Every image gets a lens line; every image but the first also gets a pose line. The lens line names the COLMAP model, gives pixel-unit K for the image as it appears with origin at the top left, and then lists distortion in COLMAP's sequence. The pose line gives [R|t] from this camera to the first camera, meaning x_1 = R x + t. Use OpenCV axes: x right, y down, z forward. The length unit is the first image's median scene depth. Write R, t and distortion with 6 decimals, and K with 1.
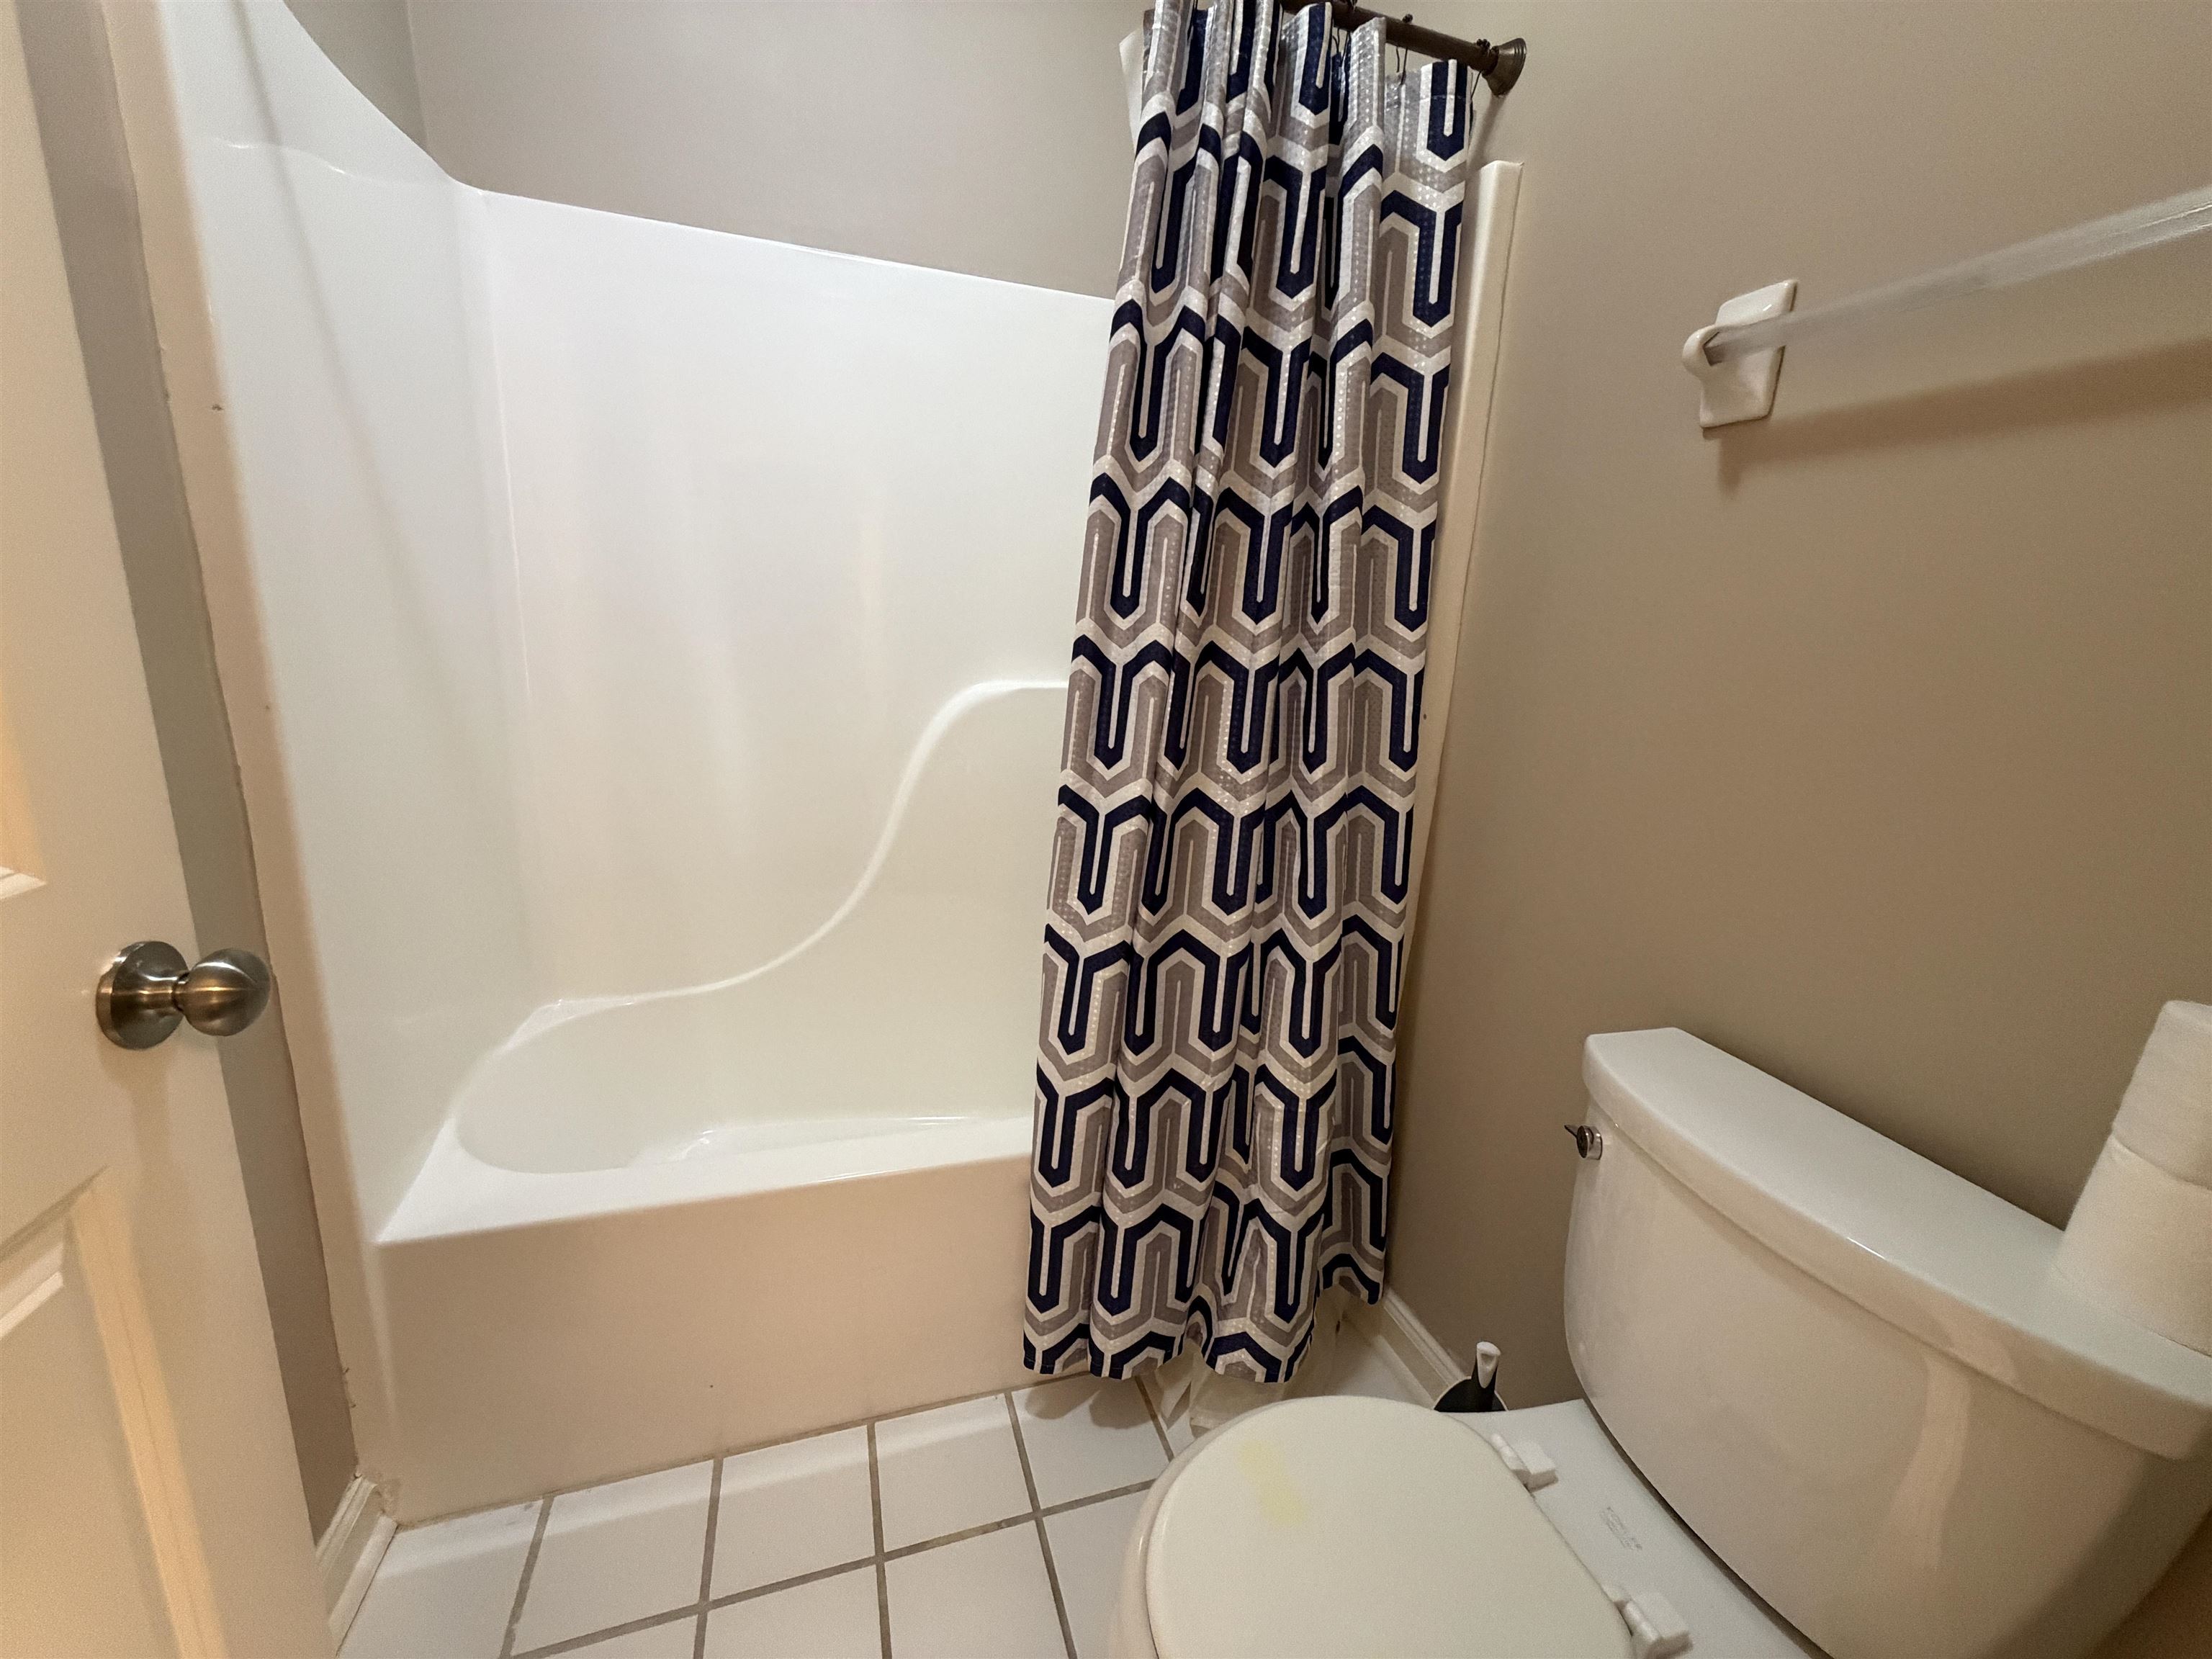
lens RADIAL K [[882.6, 0, 1111.2], [0, 882.6, 831.3], [0, 0, 1]] dist [-0.000244, -0.000146]
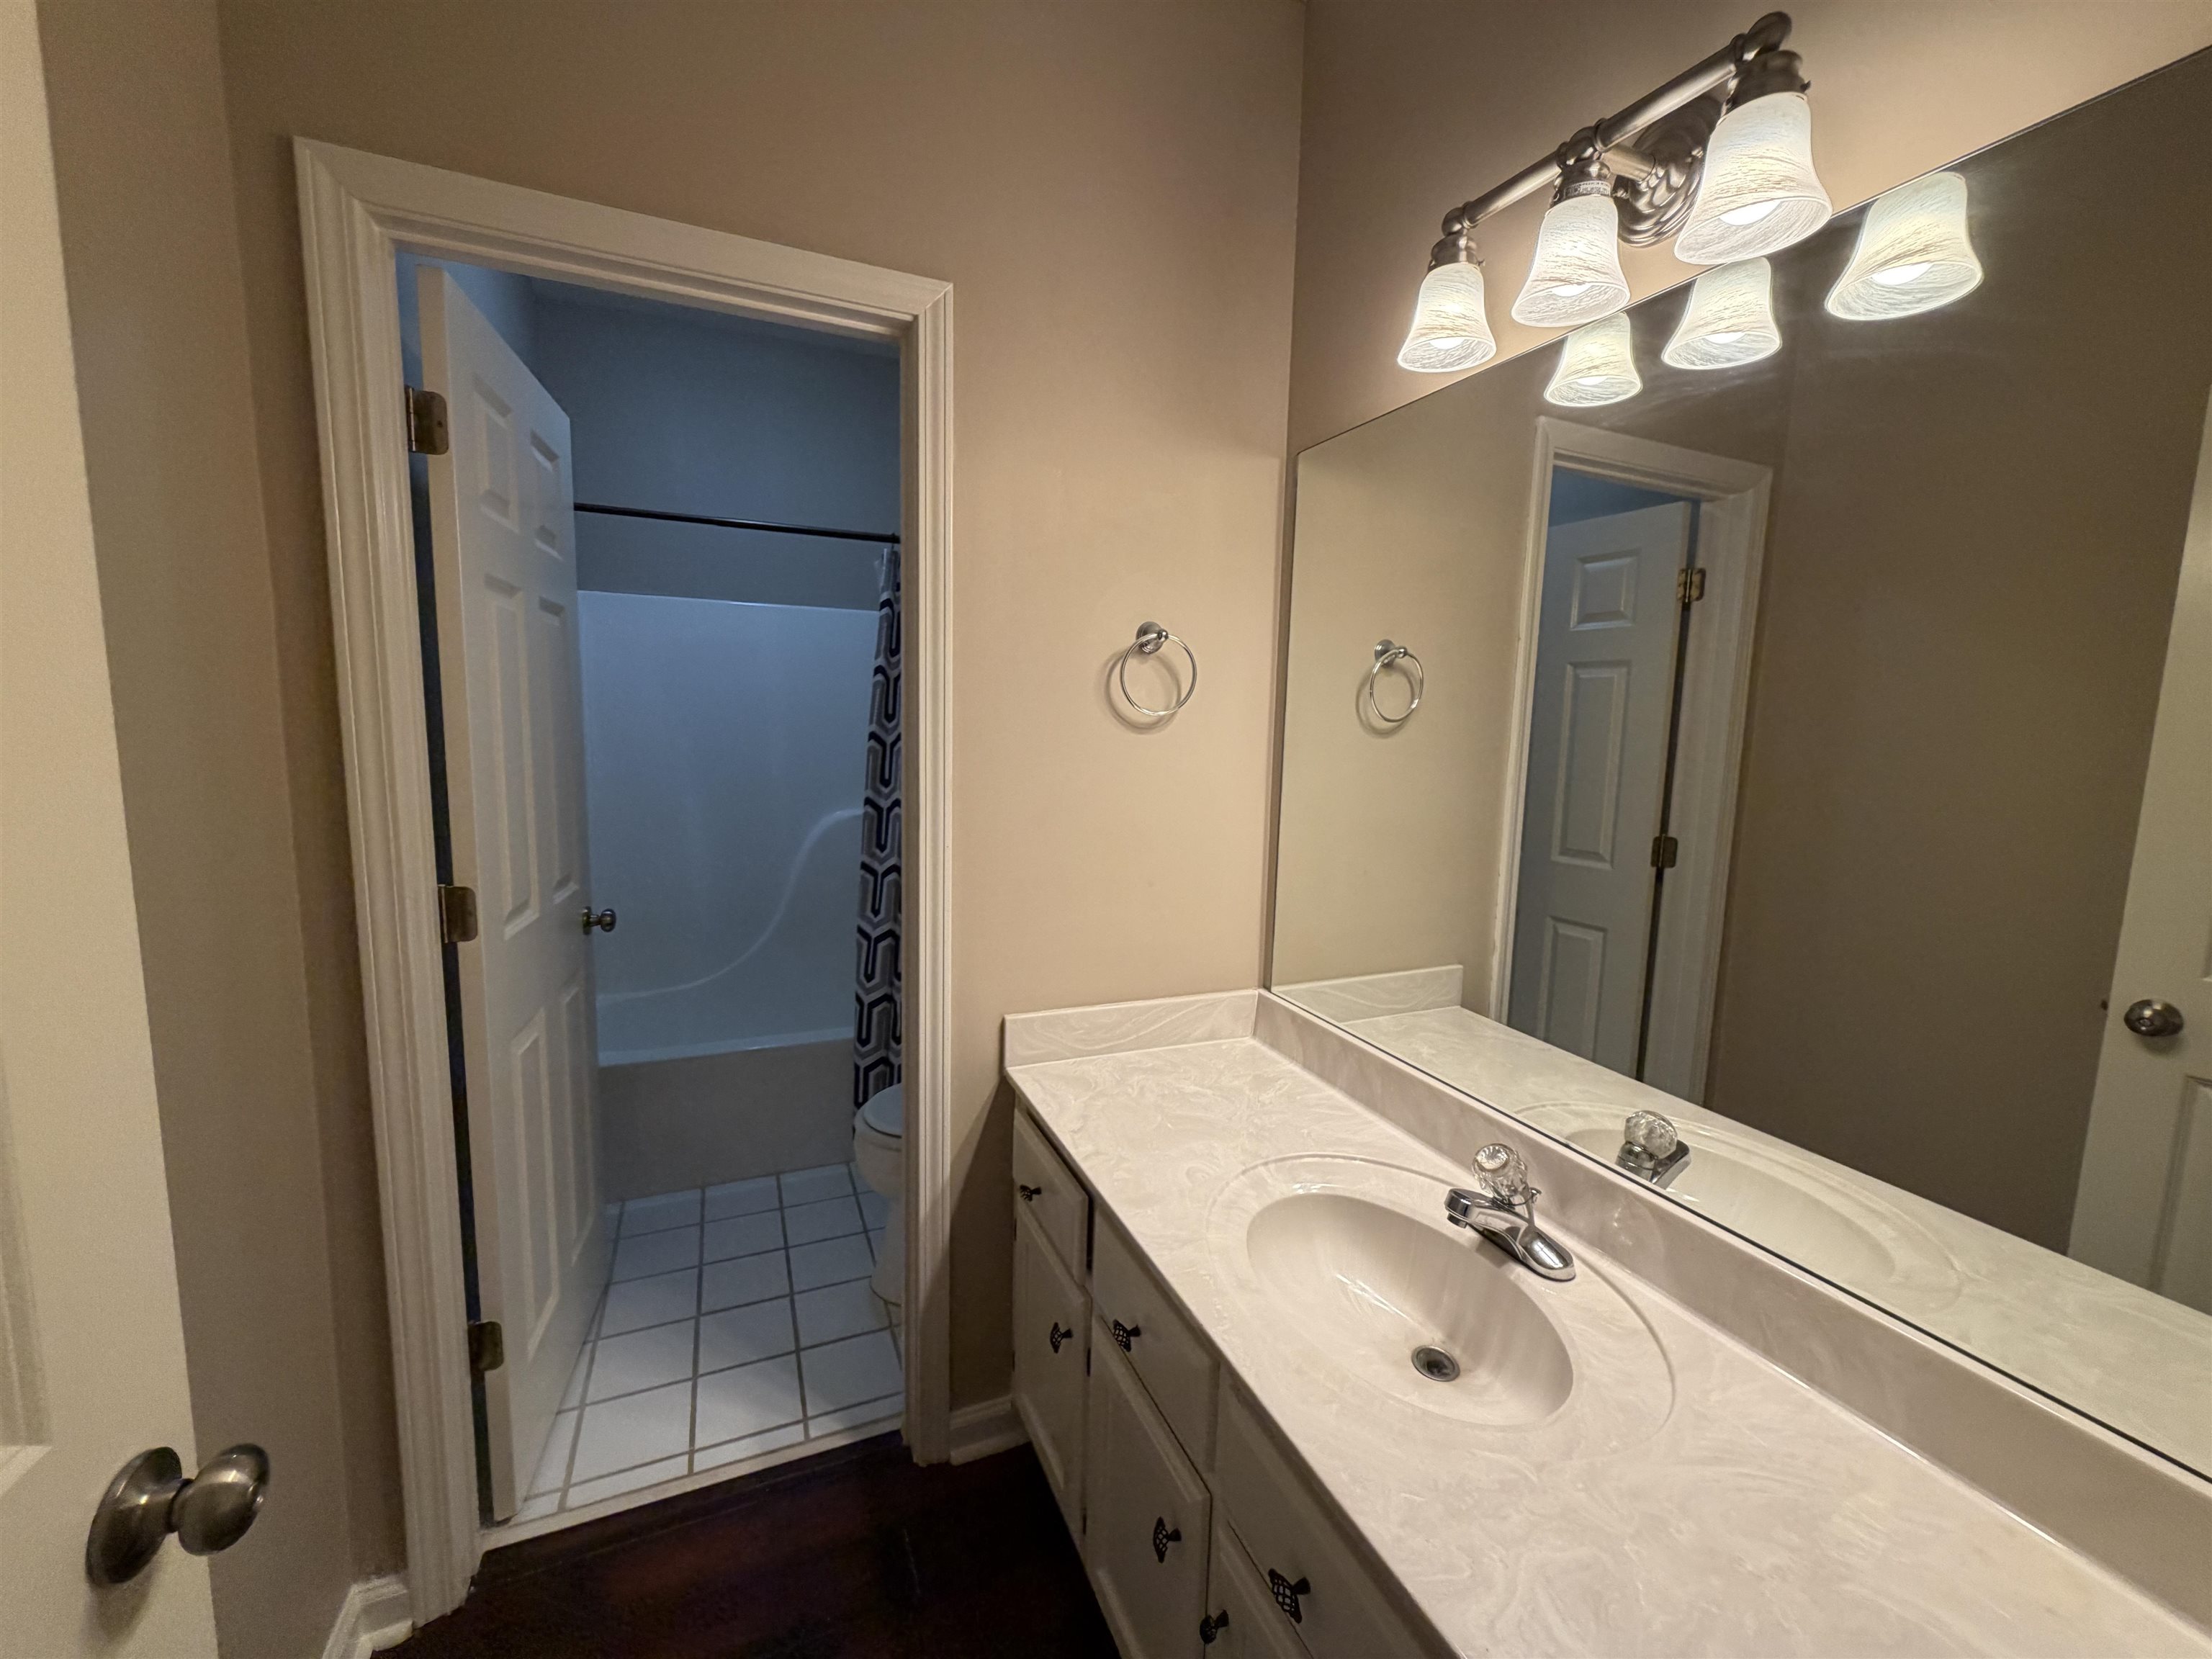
lens RADIAL K [[882.6, 0, 1111.2], [0, 882.6, 831.3], [0, 0, 1]] dist [-0.000244, -0.000146]
pose [[0.994199, -0.038093, 0.100582, 0.352197], [0.048241, 0.993770, -0.100471, 0.128533], [-0.096128, 0.104741, 0.989843, -1.297105]]
